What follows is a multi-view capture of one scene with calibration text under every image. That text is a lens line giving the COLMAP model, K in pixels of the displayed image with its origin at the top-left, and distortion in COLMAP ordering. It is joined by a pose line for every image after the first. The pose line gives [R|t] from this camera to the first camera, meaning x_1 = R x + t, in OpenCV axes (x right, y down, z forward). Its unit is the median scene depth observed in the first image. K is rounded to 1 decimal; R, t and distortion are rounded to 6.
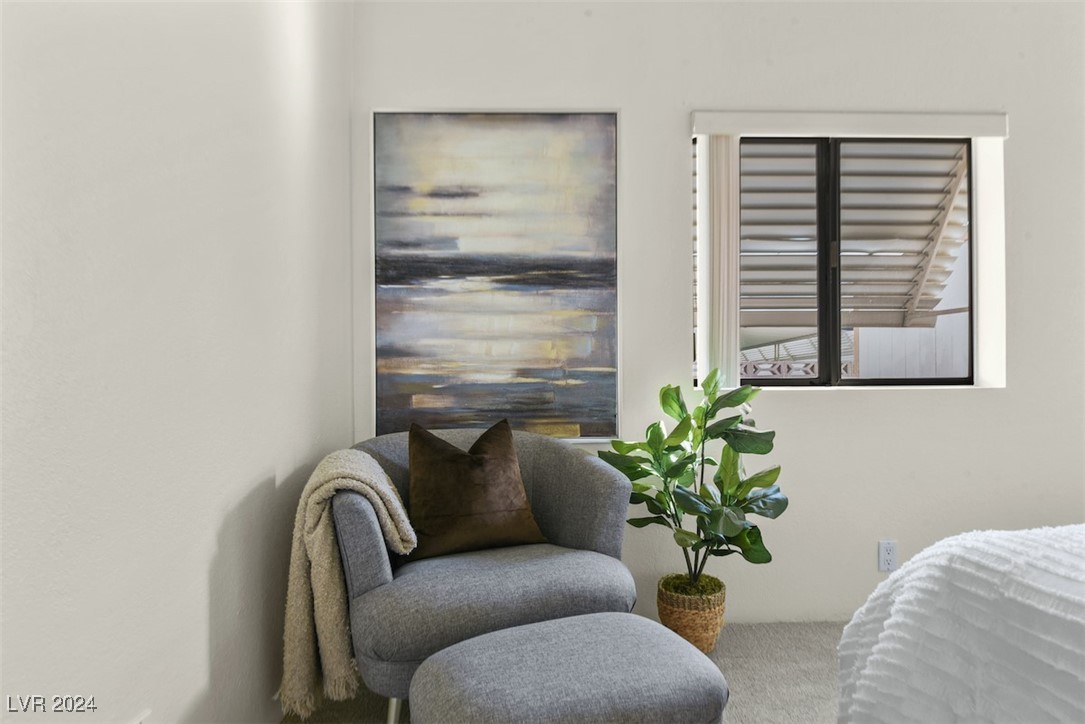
lens RADIAL K [[599.9, 0, 541.8], [0, 599.9, 378.0], [0, 0, 1]] dist [0.011401, -0.032092]
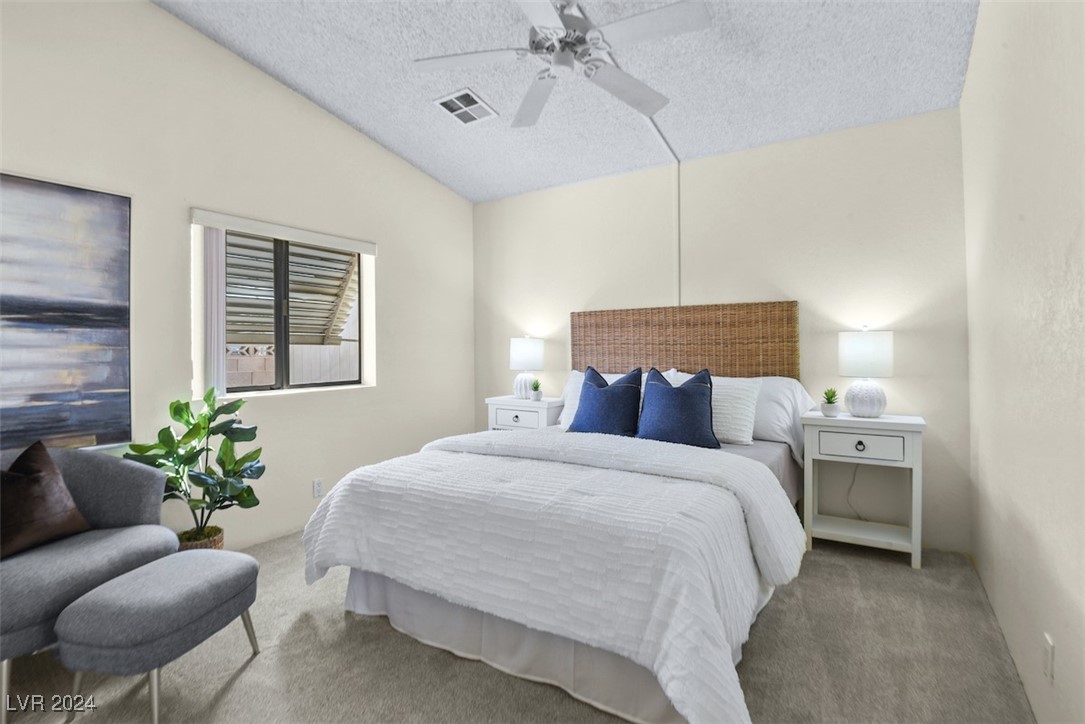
lens RADIAL K [[511.7, 0, 542.5], [0, 511.7, 362.0], [0, 0, 1]] dist [-0.044295, -0.000649]
pose [[0.571239, -0.019554, 0.820551, -0.254570], [-0.000553, 0.999707, 0.024209, -0.104858], [-0.820784, -0.014283, 0.571060, -0.369012]]
